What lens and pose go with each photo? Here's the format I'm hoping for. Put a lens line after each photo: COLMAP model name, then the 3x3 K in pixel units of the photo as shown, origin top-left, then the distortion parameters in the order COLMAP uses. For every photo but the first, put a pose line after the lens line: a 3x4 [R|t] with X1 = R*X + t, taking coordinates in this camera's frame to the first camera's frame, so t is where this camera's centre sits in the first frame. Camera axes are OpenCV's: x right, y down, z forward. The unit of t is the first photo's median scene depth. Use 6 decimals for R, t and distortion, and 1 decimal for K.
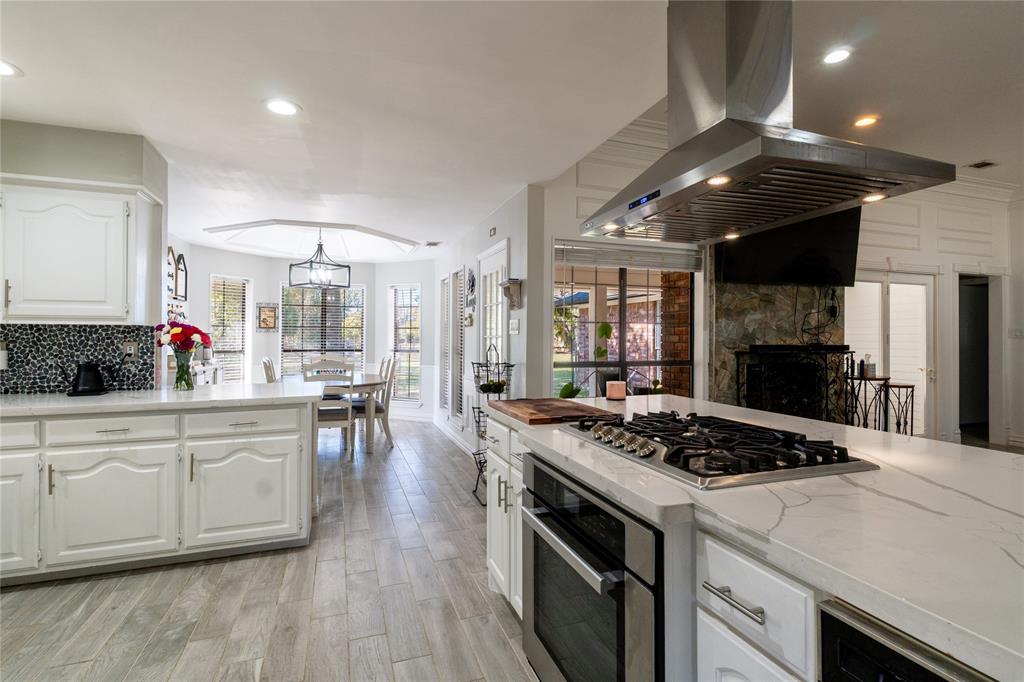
lens RADIAL K [[490.0, 0, 513.5], [0, 490.0, 333.4], [0, 0, 1]] dist [-0.002723, 0.000541]
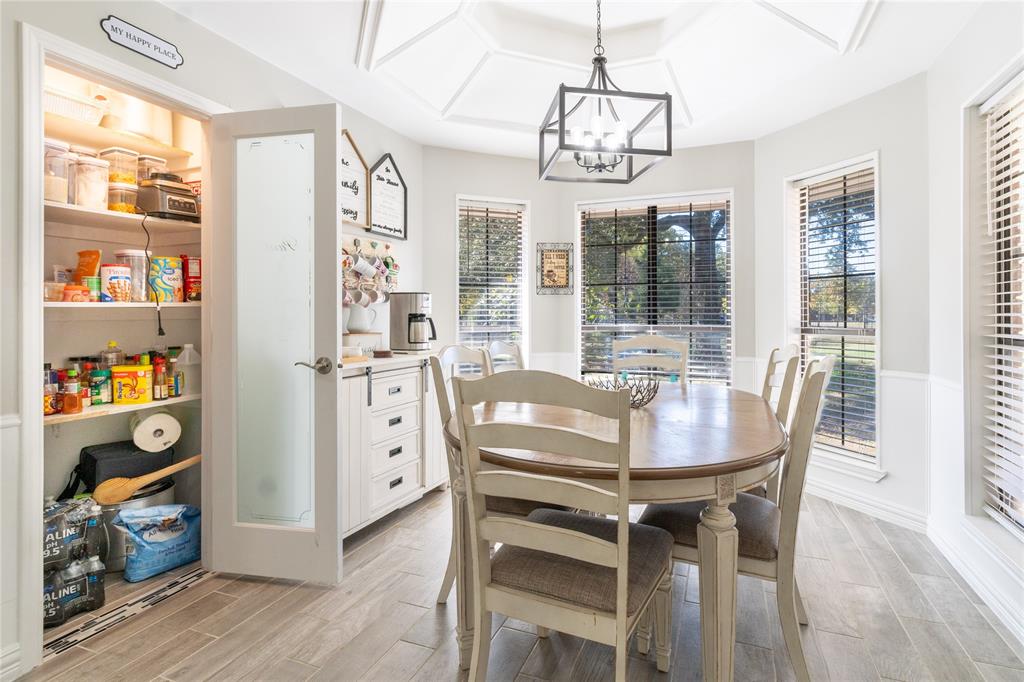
lens RADIAL K [[501.4, 0, 541.0], [0, 501.4, 311.1], [0, 0, 1]] dist [-0.000216, -0.000902]
pose [[0.763914, -0.010500, -0.645233, -0.173801], [0.011016, 0.999934, -0.003230, 0.021856], [0.645224, -0.004640, 0.763979, 0.664311]]
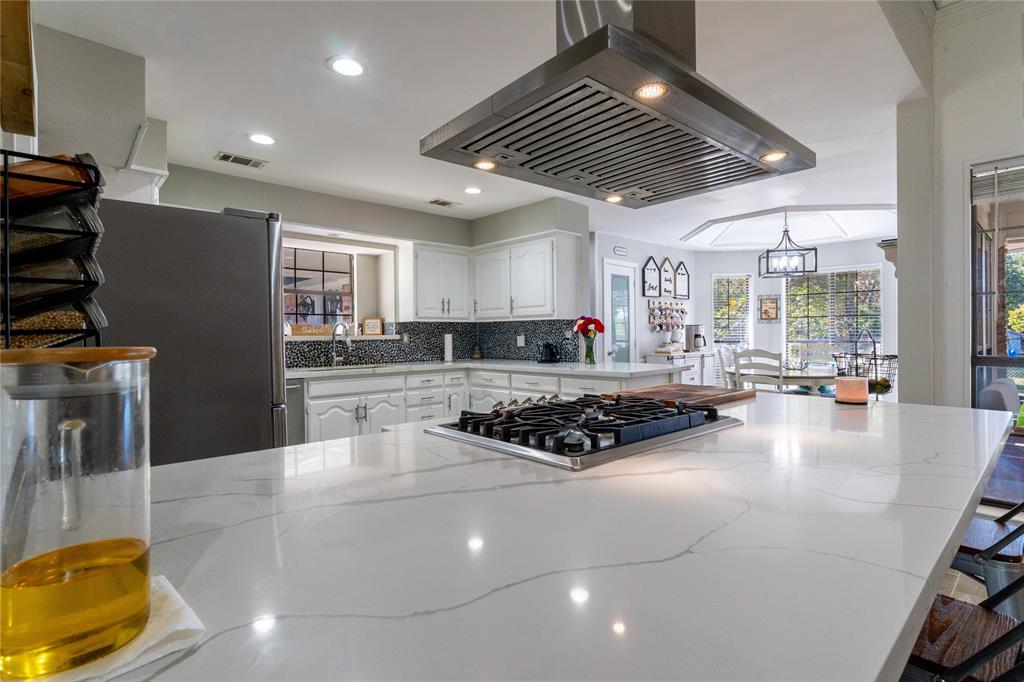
lens RADIAL K [[490.0, 0, 513.5], [0, 490.0, 333.4], [0, 0, 1]] dist [-0.002723, 0.000541]
pose [[0.380949, -0.006853, -0.924570, 0.295461], [0.016549, 0.999863, -0.000592, 0.012869], [0.924448, -0.015075, 0.381011, 0.133746]]
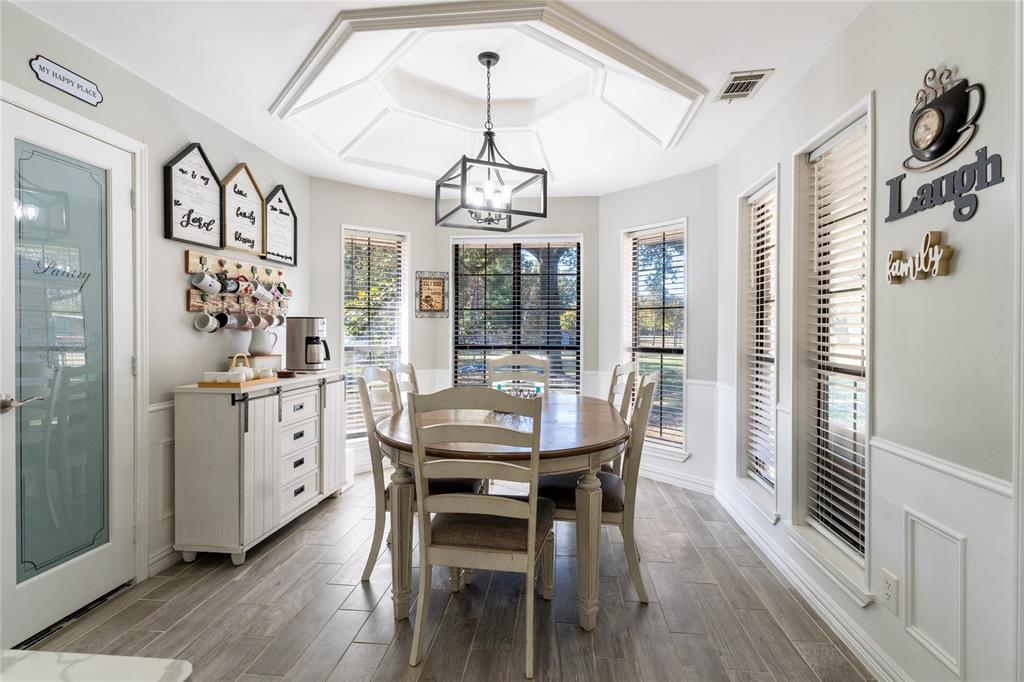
lens RADIAL K [[490.0, 0, 513.5], [0, 490.0, 333.4], [0, 0, 1]] dist [-0.002723, 0.000541]
pose [[0.902189, 0.000972, -0.431339, -0.164661], [0.006047, 0.999871, 0.014900, 0.010706], [0.431298, -0.016051, 0.902067, 0.575446]]
